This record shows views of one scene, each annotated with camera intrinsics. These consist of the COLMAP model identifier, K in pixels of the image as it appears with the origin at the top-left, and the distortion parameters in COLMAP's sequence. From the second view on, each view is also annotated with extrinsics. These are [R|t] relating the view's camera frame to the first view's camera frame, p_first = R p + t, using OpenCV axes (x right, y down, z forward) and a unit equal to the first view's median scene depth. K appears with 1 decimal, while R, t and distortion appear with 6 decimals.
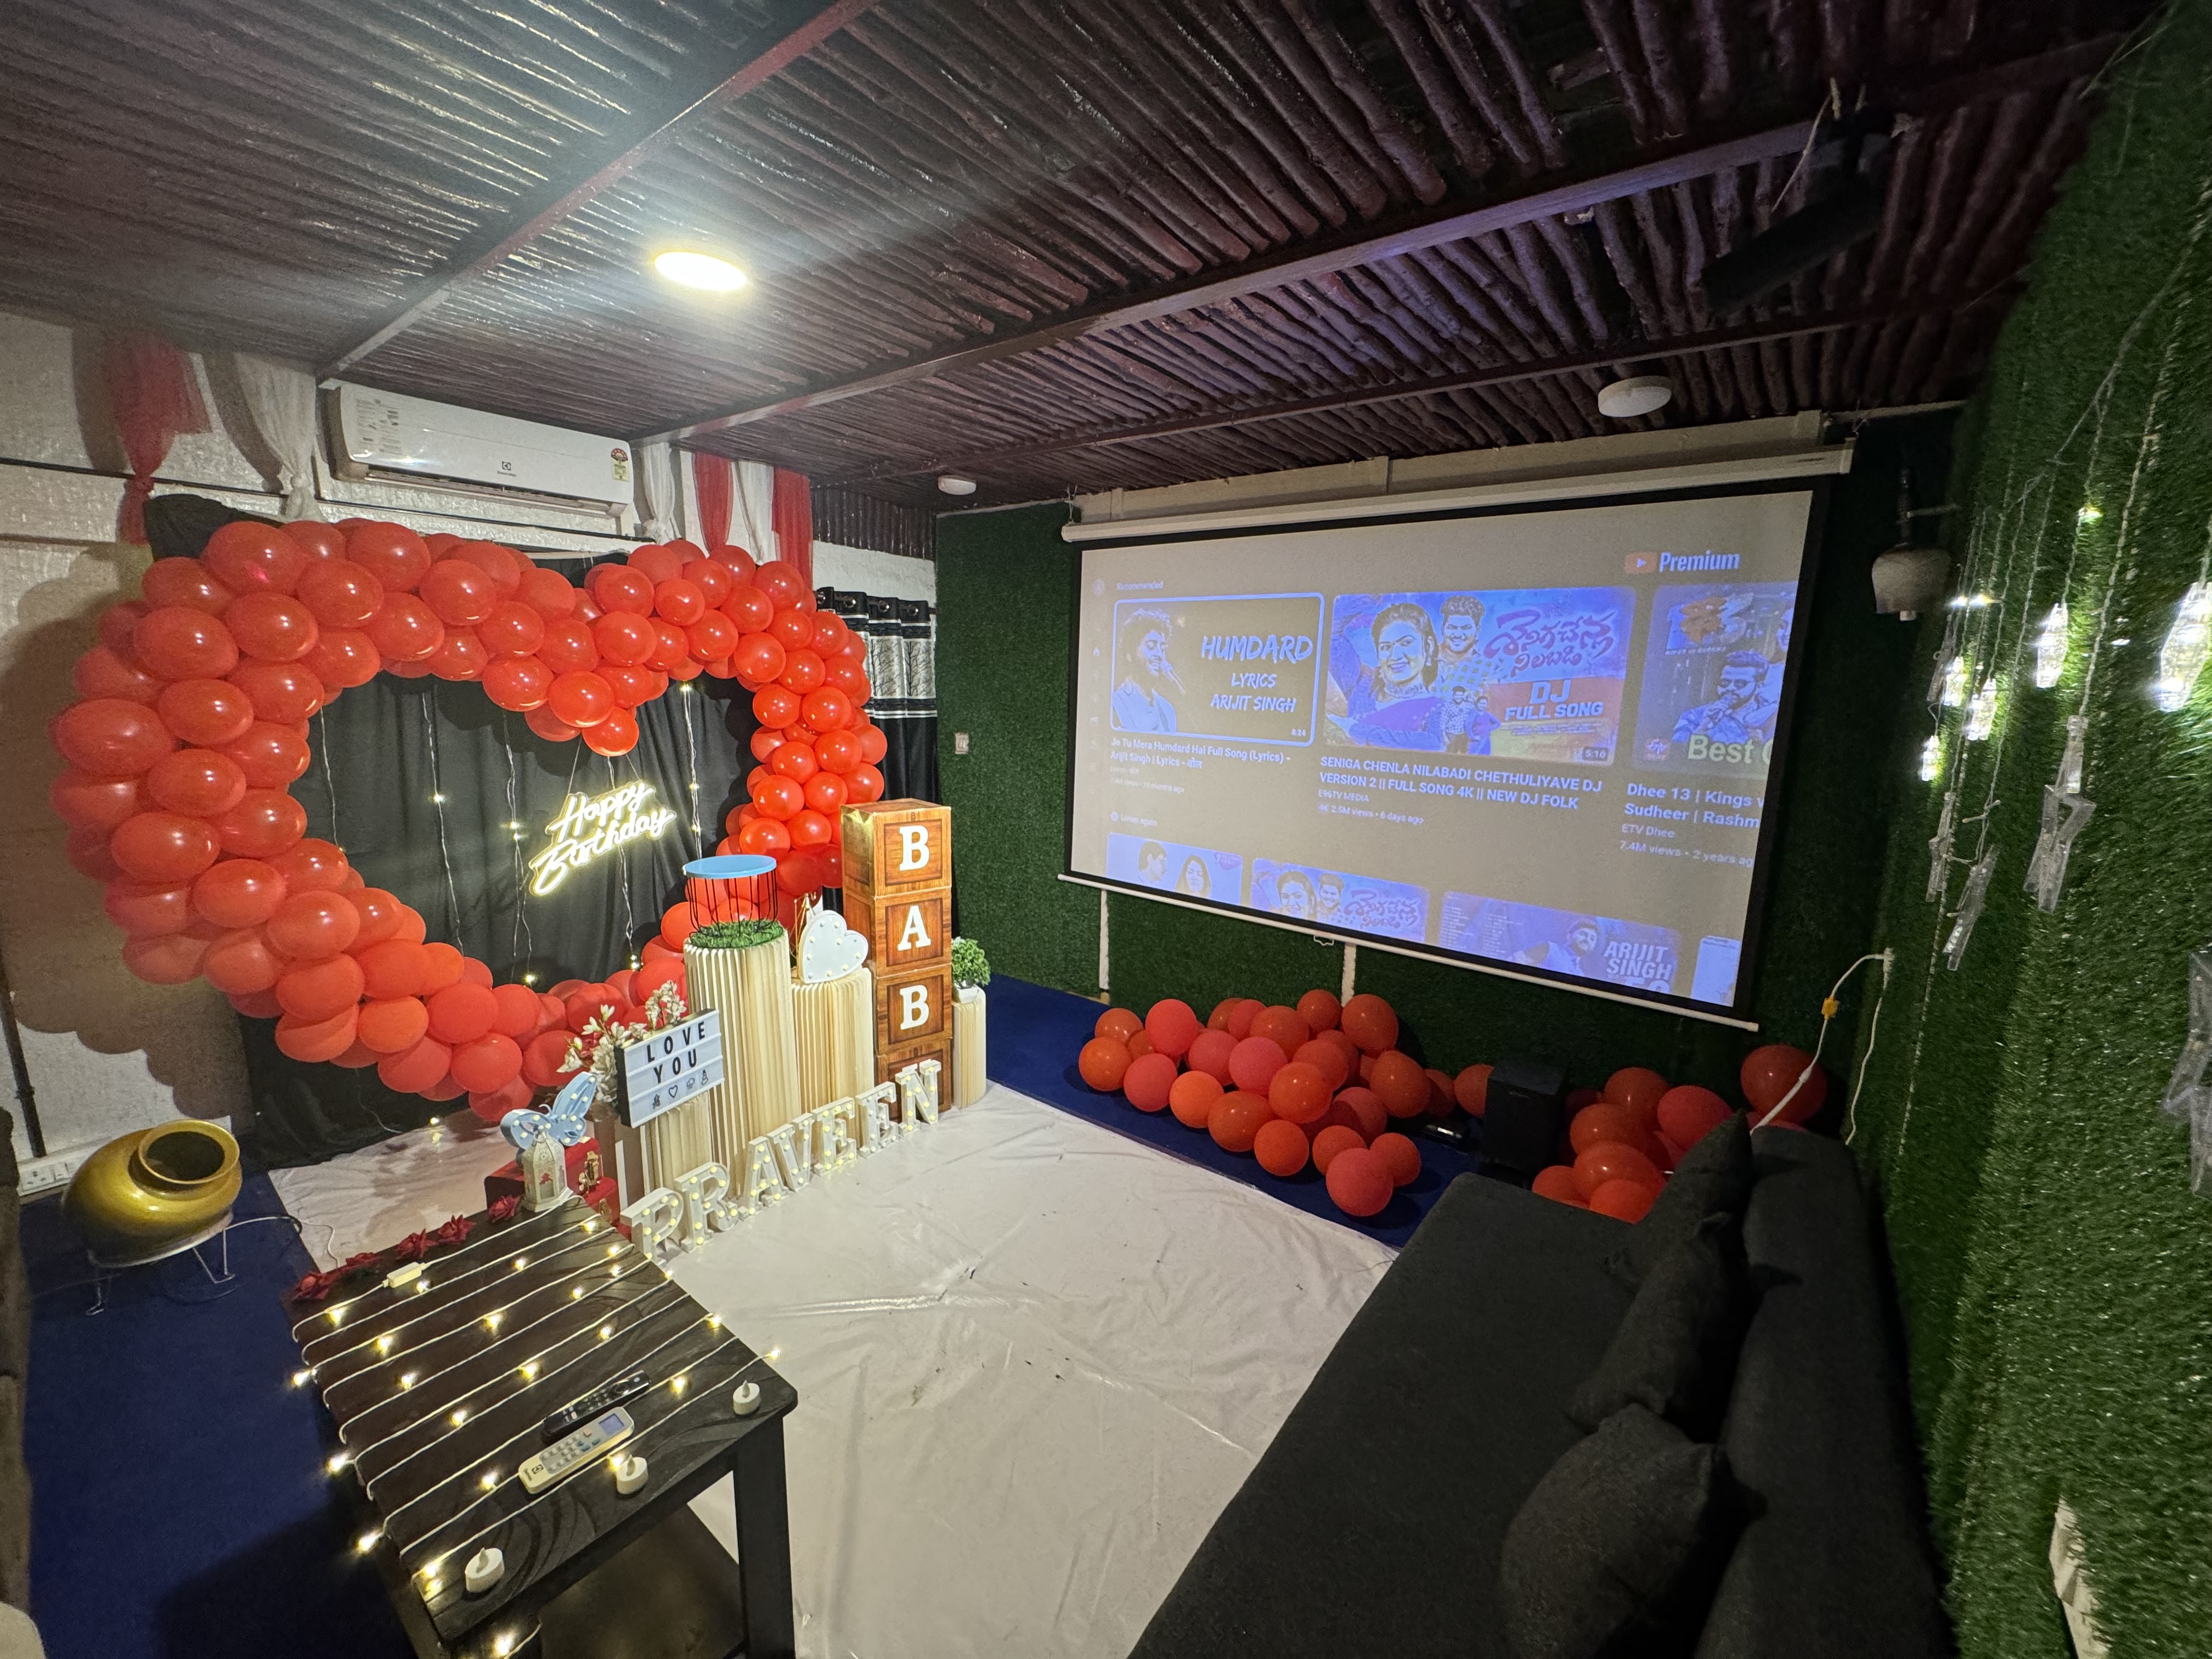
lens RADIAL K [[883.9, 0, 1106.0], [0, 883.9, 829.5], [0, 0, 1]] dist [0.000245, 0.000068]
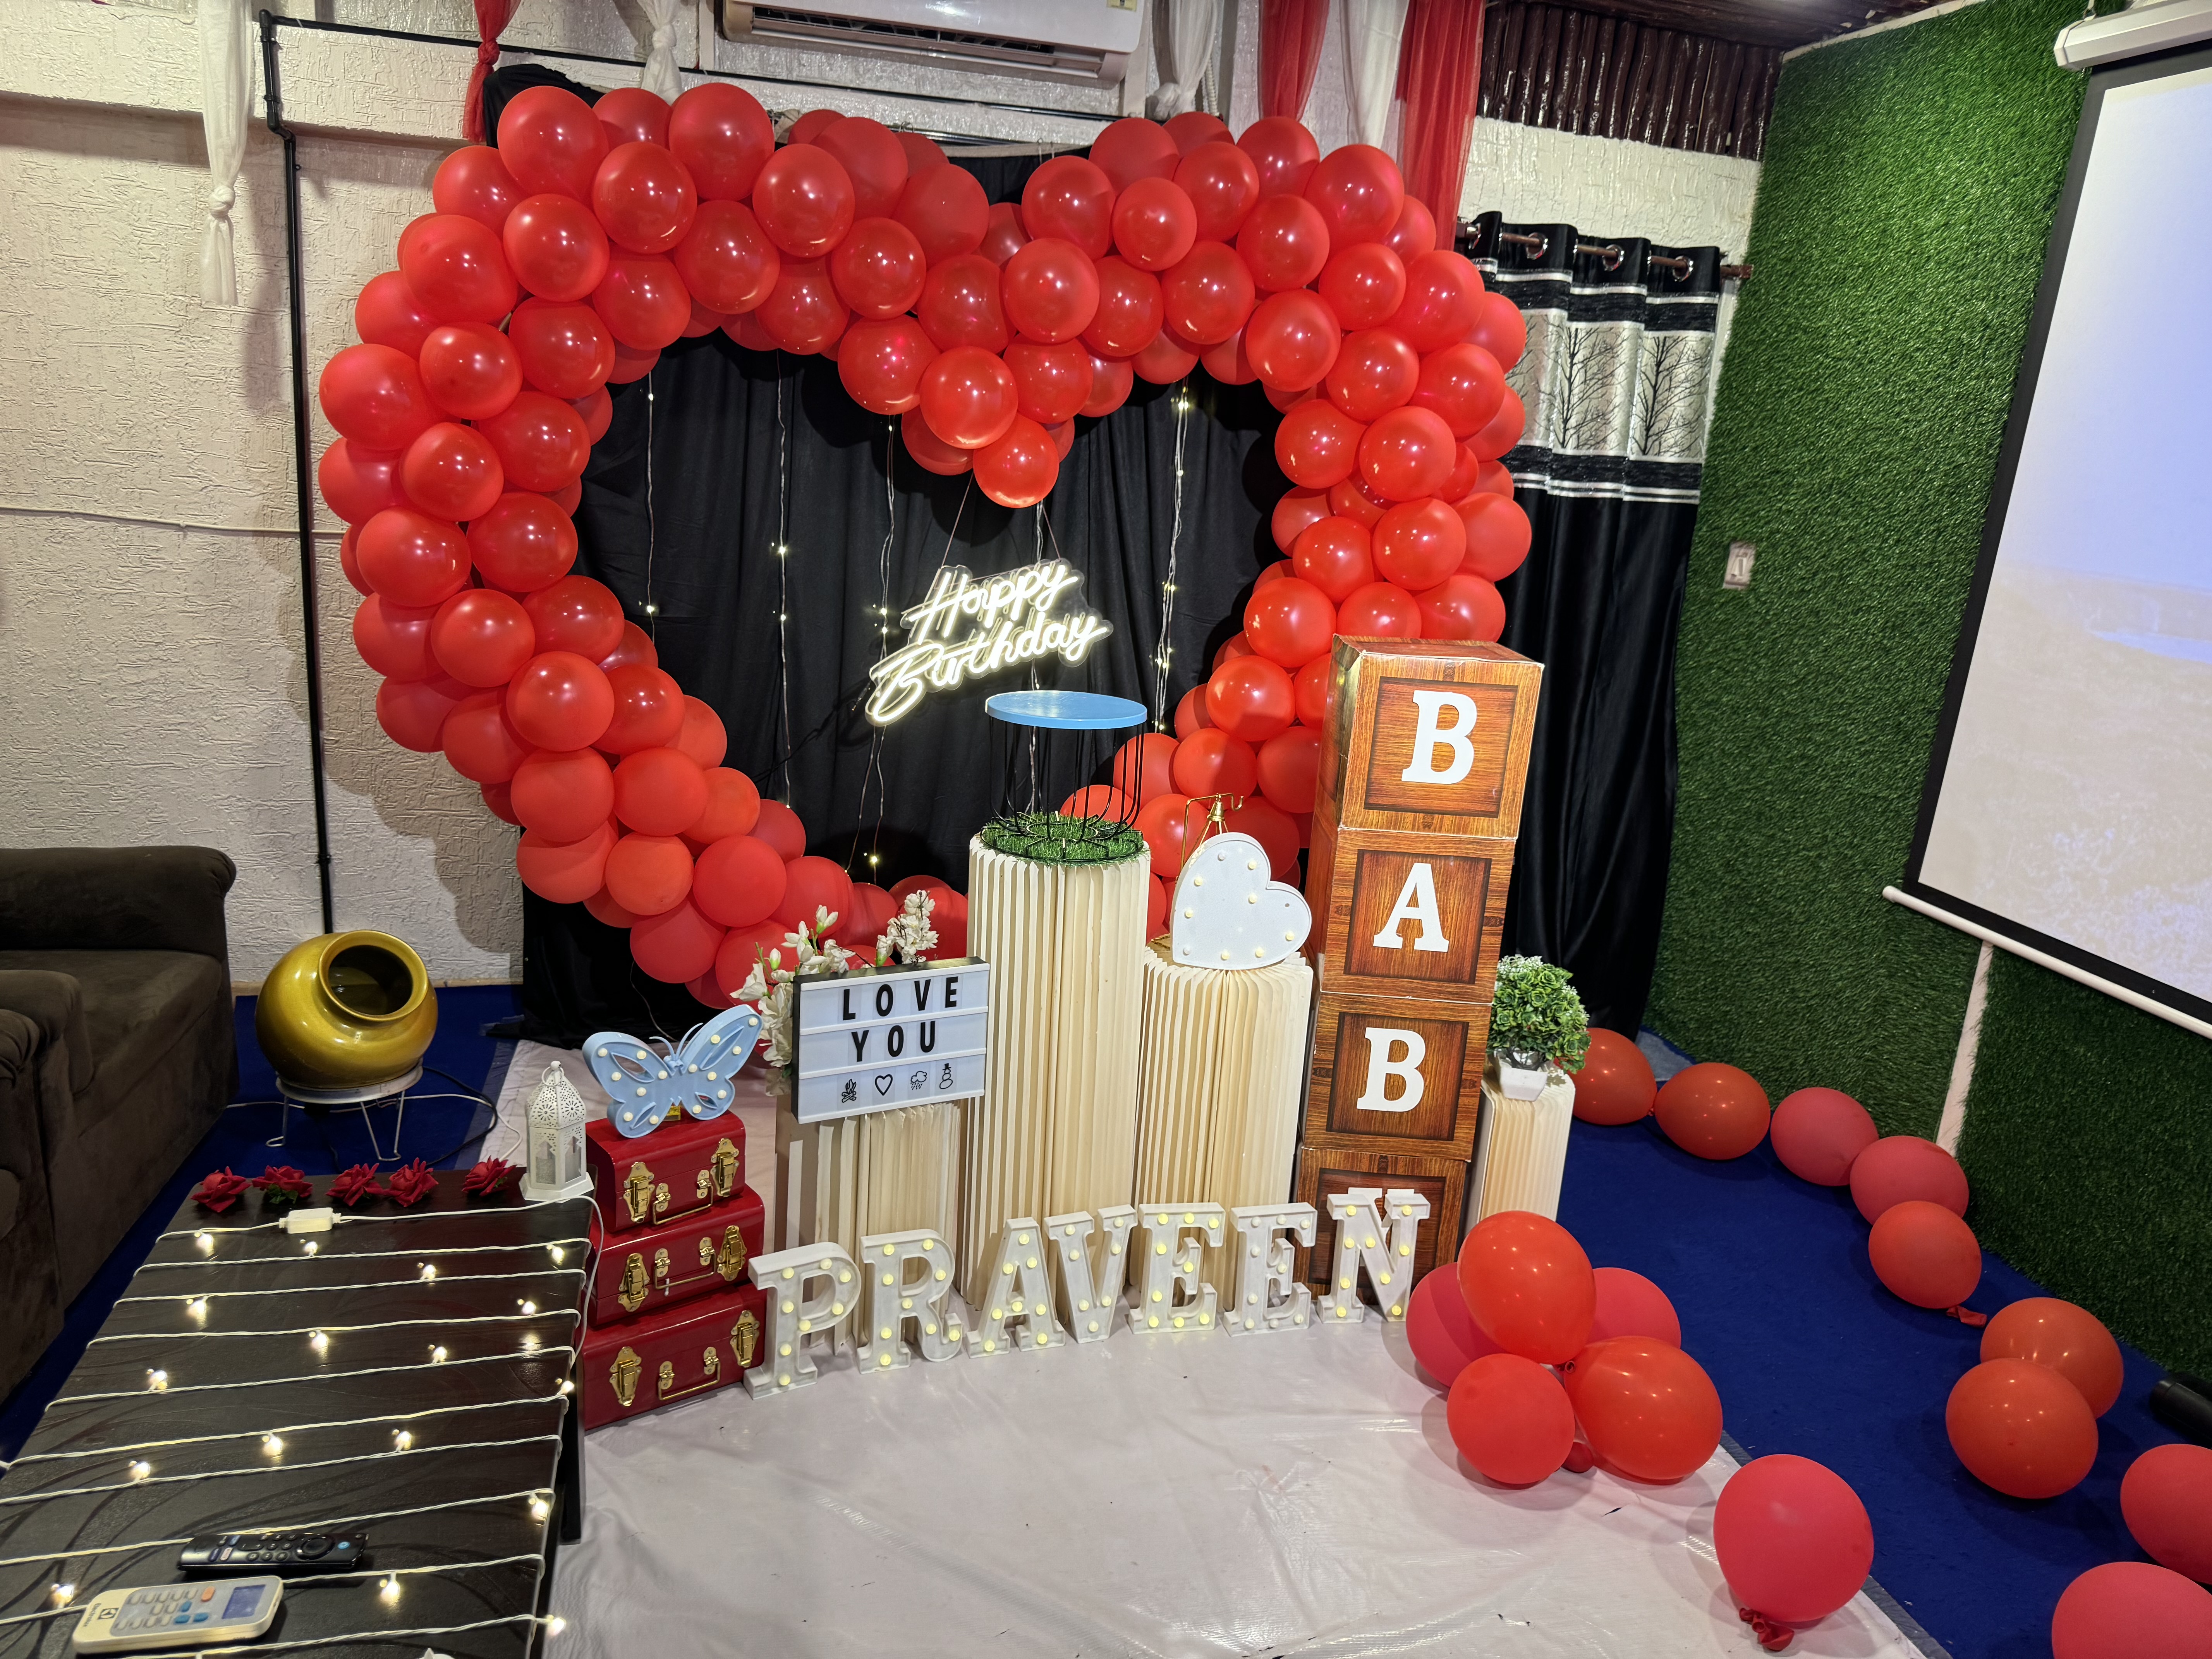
lens RADIAL K [[1566.0, 0, 1095.5], [0, 1566.0, 838.4], [0, 0, 1]] dist [0.139725, -0.269370]
pose [[0.784136, 0.190320, -0.590685, 0.137071], [-0.161208, 0.981607, 0.102271, 0.015948], [0.599285, 0.015029, 0.800395, 0.219941]]
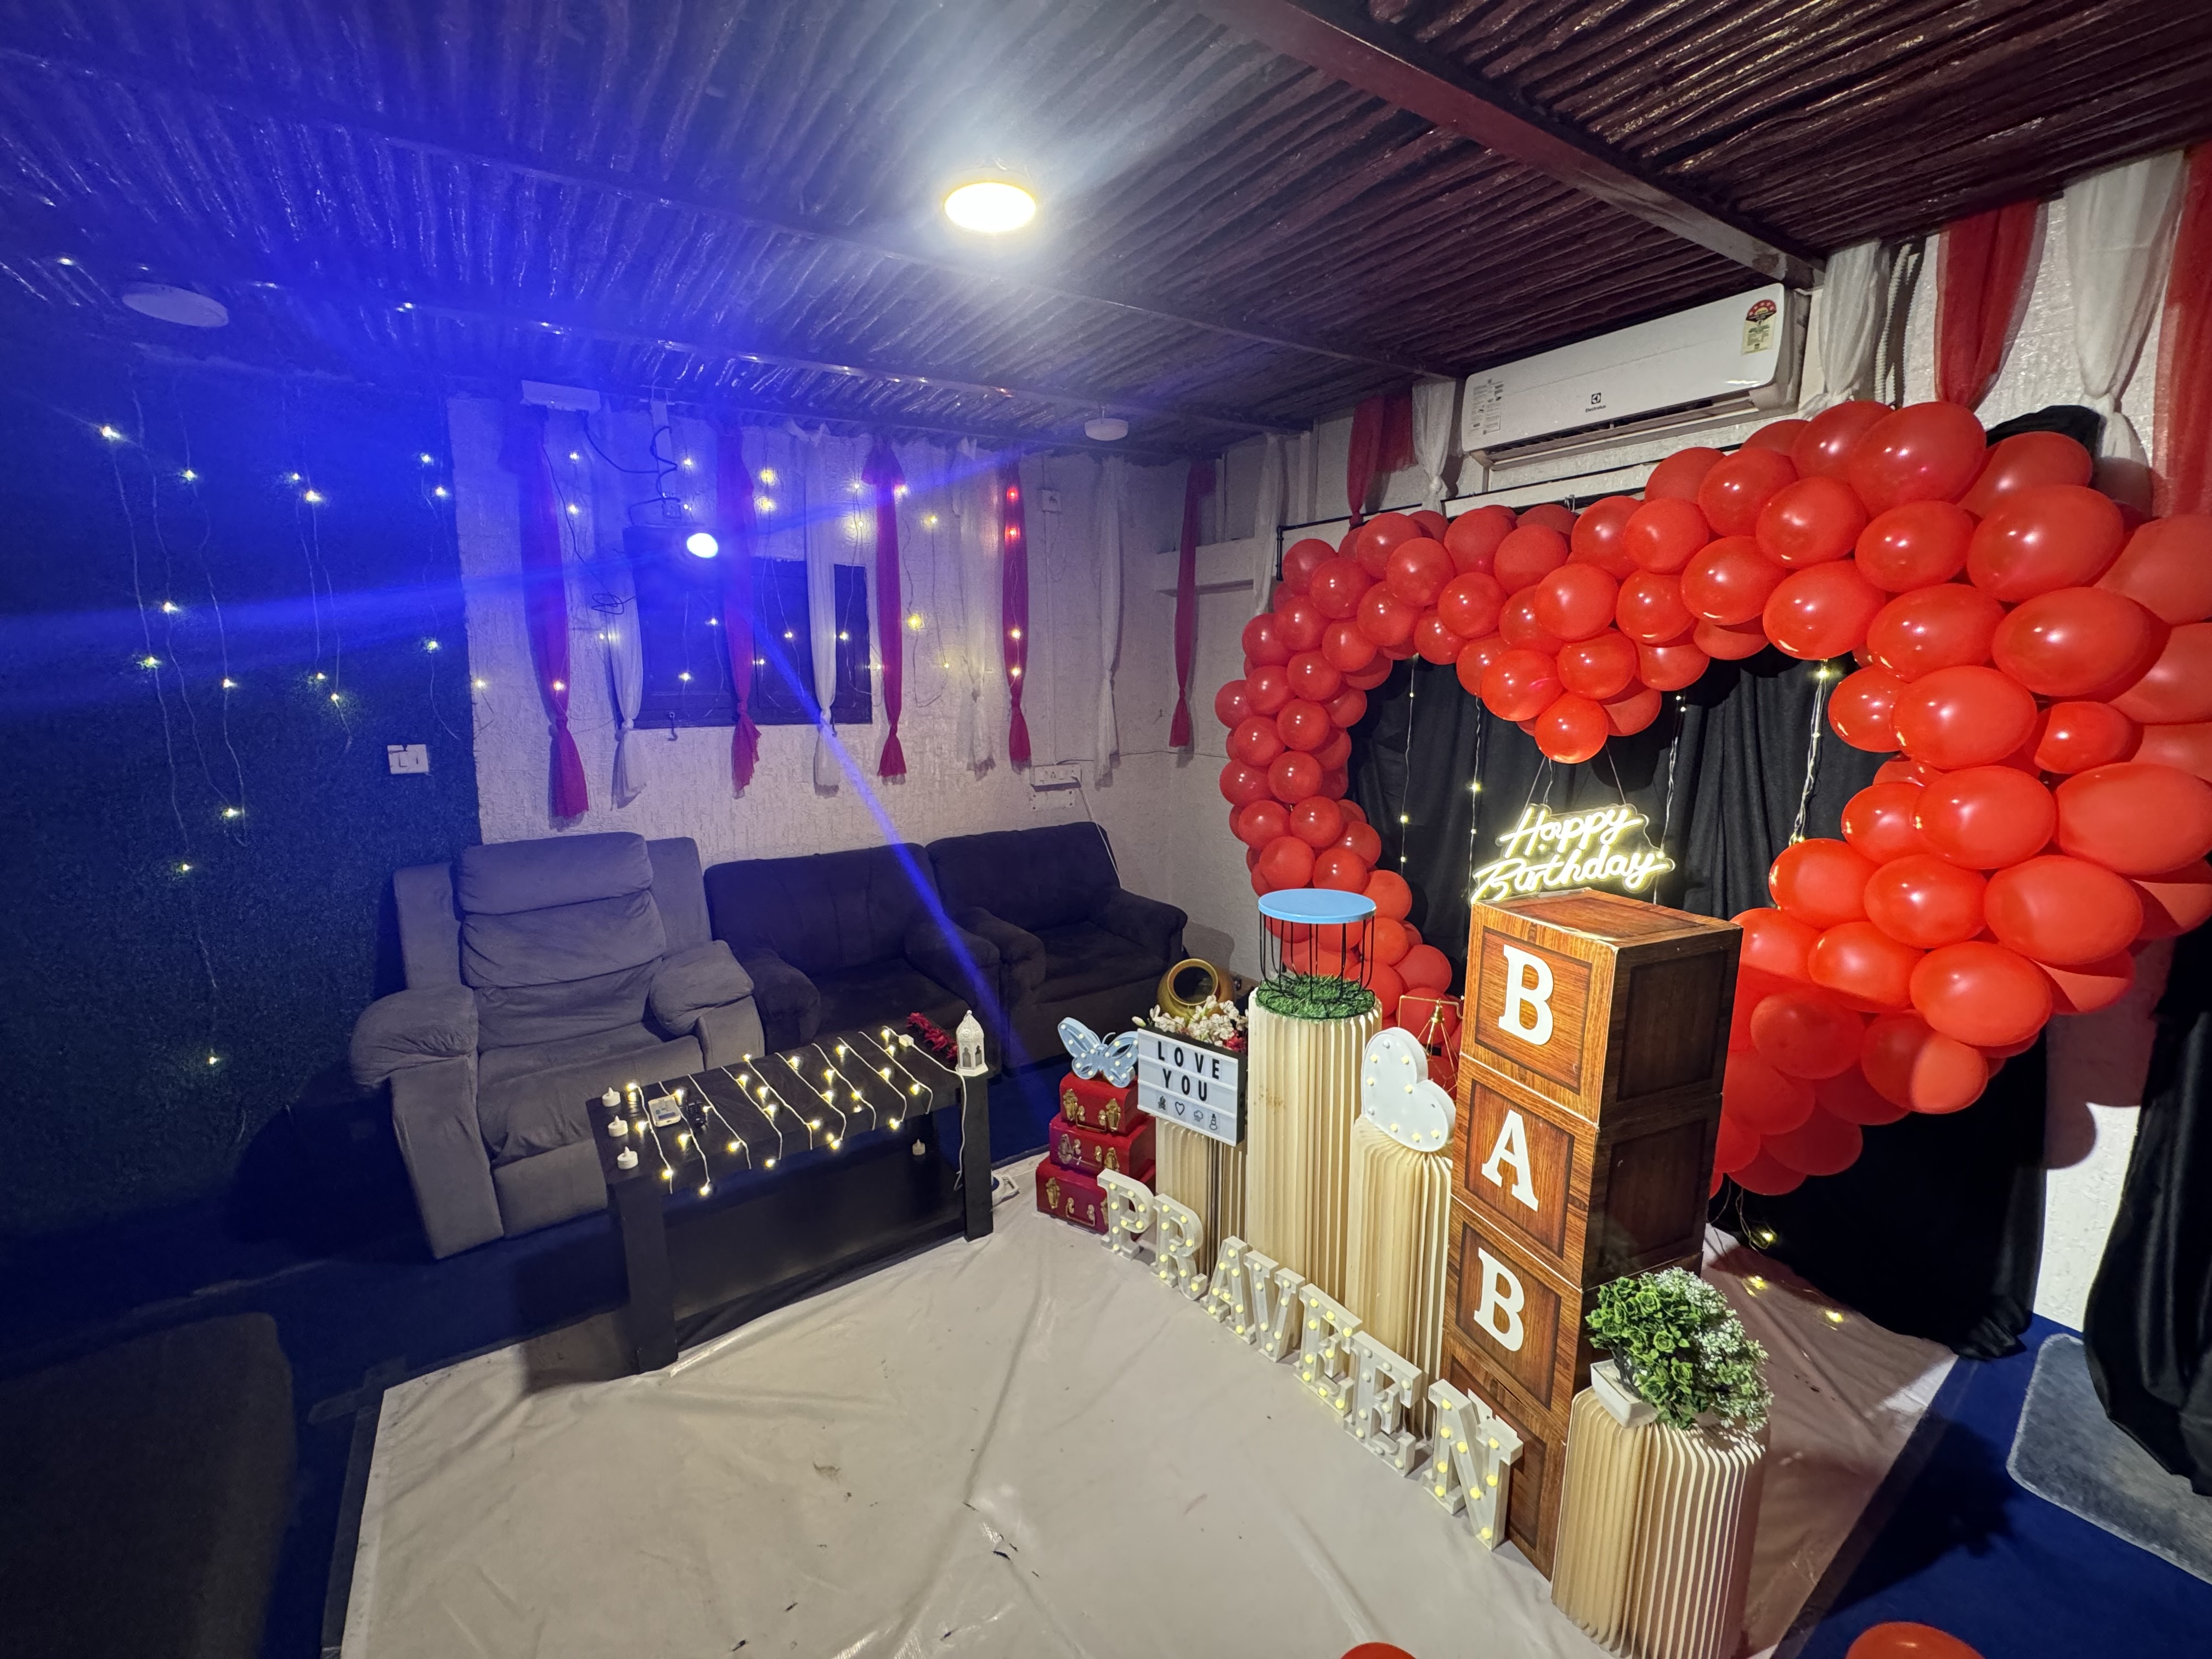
lens RADIAL K [[889.7, 0, 1109.7], [0, 889.7, 828.5], [0, 0, 1]] dist [0.000645, 0.000305]
pose [[-0.281580, 0.156555, -0.946680, 0.280648], [-0.161136, 0.964874, 0.207492, -0.127638], [0.945911, 0.210970, -0.246462, 0.860731]]
